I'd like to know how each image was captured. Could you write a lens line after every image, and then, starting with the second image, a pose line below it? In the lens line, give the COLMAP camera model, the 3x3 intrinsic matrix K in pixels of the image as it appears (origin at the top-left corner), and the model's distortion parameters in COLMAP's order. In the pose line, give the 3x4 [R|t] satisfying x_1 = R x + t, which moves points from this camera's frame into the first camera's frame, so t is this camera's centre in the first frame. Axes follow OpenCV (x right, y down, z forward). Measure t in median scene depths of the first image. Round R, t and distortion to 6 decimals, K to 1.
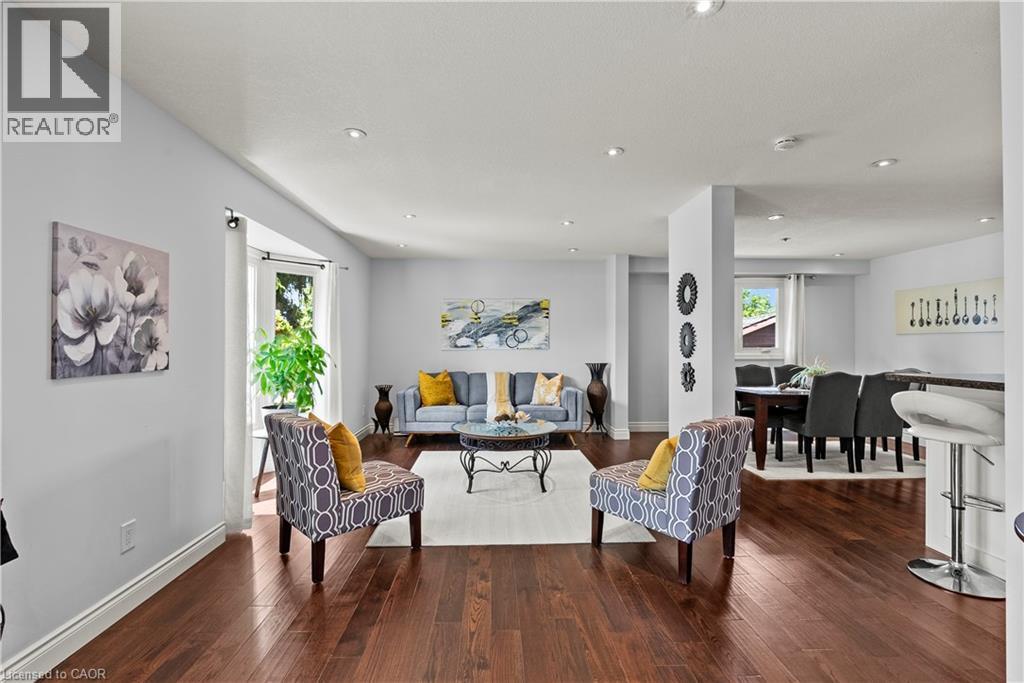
lens RADIAL K [[450.0, 0, 512.0], [0, 450.0, 341.5], [0, 0, 1]] dist [-0.000049, -0.000288]
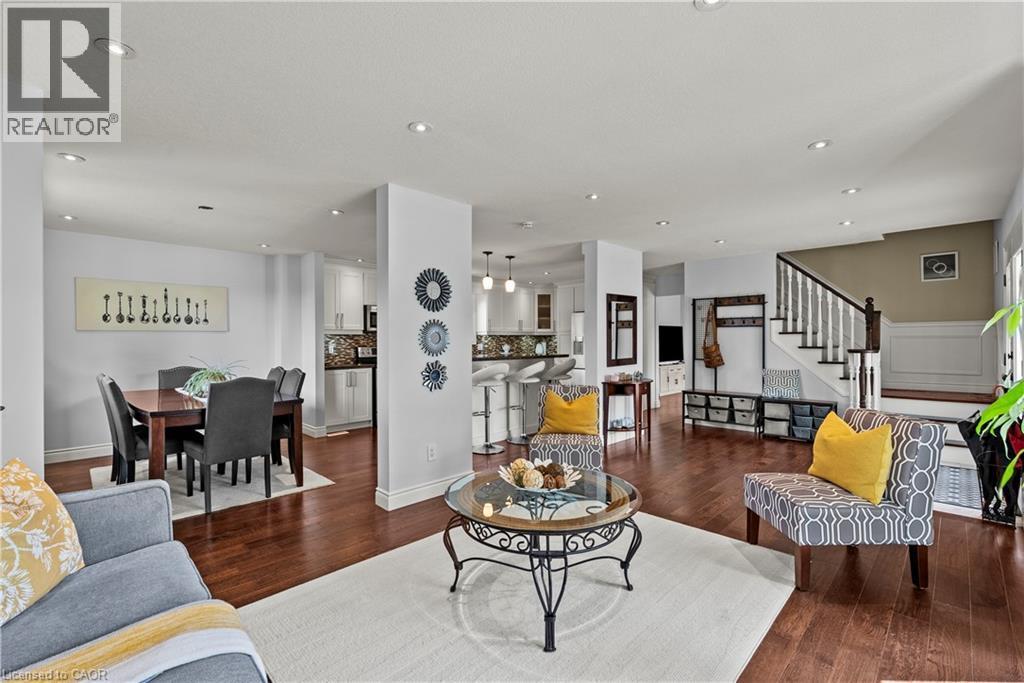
lens RADIAL K [[450.0, 0, 512.0], [0, 450.0, 341.5], [0, 0, 1]] dist [-0.000049, -0.000288]
pose [[-0.679565, -0.002028, 0.733612, -0.317689], [-0.000178, 0.999997, 0.002600, 0.002062], [-0.733615, 0.001637, -0.679563, 1.119604]]
